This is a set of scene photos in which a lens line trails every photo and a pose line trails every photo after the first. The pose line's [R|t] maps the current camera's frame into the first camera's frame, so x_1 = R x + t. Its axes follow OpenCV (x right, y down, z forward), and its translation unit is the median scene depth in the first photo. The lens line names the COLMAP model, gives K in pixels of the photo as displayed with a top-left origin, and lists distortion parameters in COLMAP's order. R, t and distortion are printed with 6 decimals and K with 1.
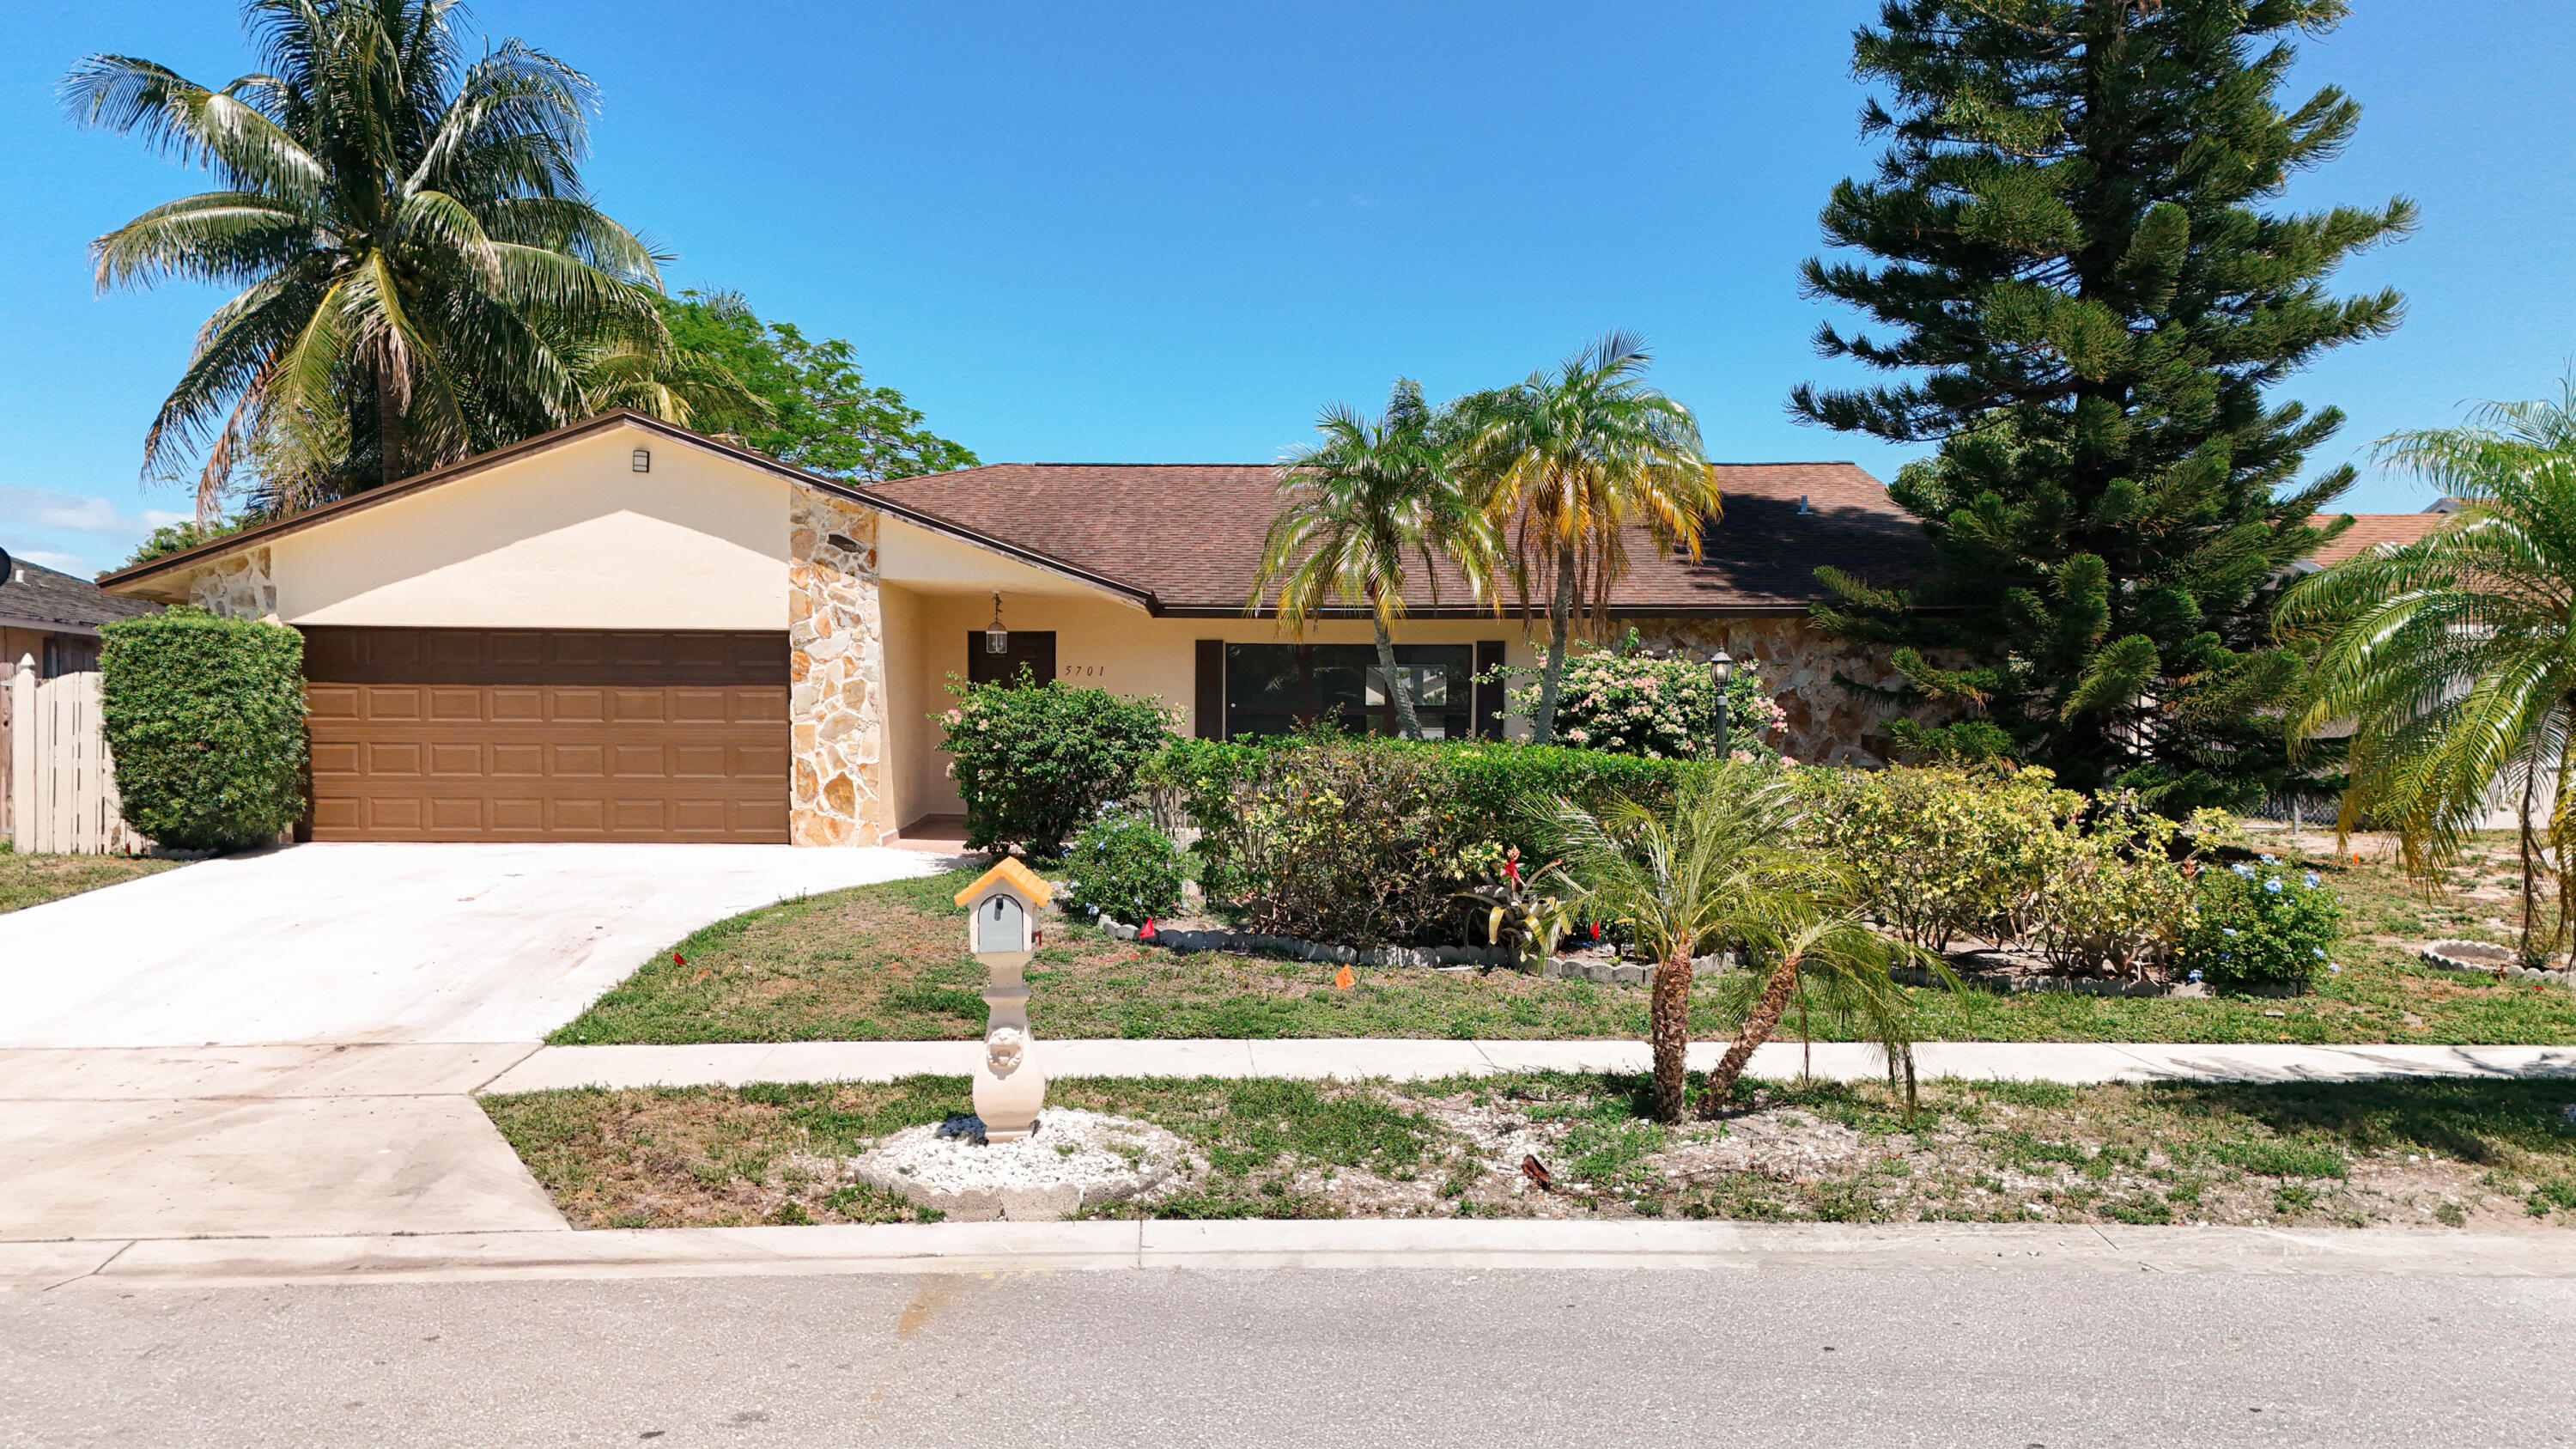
lens RADIAL K [[1936.2, 0, 1245.3], [0, 1936.2, 829.3], [0, 0, 1]] dist [0.027334, -0.000339]
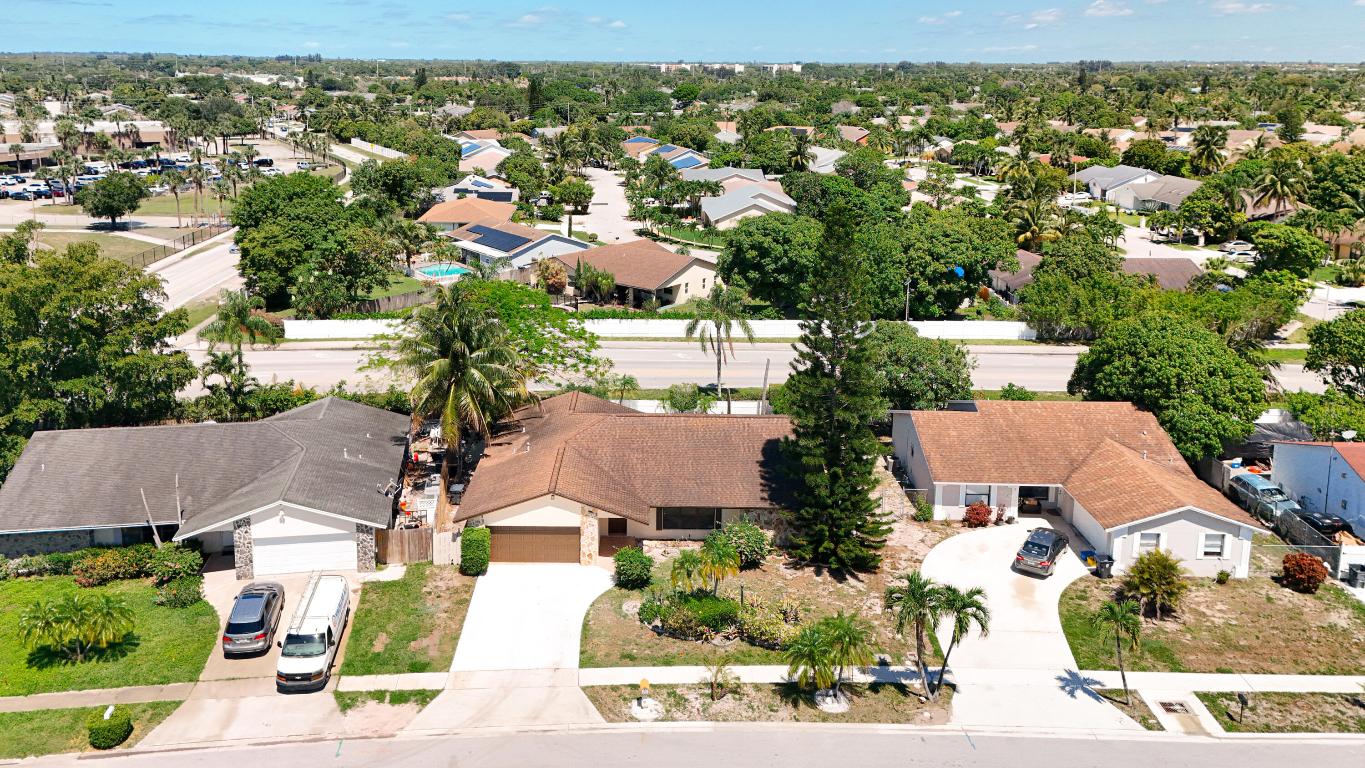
lens RADIAL K [[1039.6, 0, 647.3], [0, 1039.6, 284.7], [0, 0, 1]] dist [0.038277, -0.006170]
pose [[0.999934, 0.006351, -0.009552, -0.031537], [-0.004748, 0.987221, 0.159285, -1.202912], [0.010442, -0.159230, 0.987186, -1.677797]]
